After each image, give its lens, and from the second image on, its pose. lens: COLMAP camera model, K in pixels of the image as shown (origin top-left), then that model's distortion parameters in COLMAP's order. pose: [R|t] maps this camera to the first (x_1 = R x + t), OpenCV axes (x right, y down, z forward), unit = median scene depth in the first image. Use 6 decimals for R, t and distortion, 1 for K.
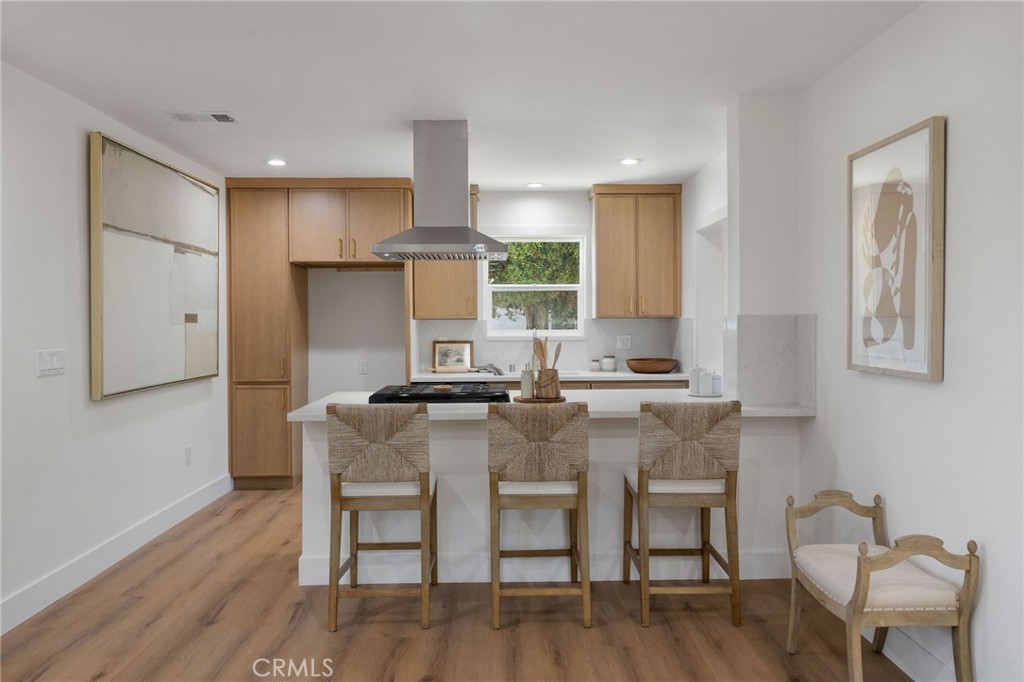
lens RADIAL K [[738.5, 0, 512.0], [0, 738.5, 341.0], [0, 0, 1]] dist [-0.002775, 0.002267]
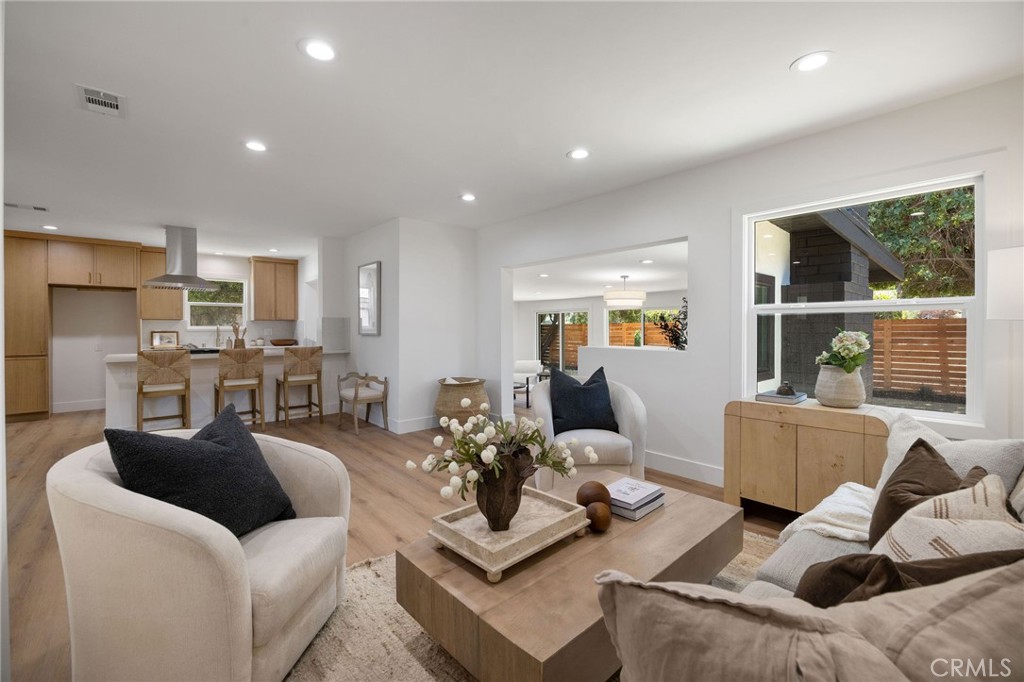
lens RADIAL K [[460.2, 0, 510.5], [0, 460.2, 333.4], [0, 0, 1]] dist [-0.001155, -0.000201]
pose [[0.785131, -0.001708, 0.619327, -0.190803], [0.014497, 0.999773, -0.015621, 0.058904], [-0.619160, 0.021243, 0.784978, -0.729345]]
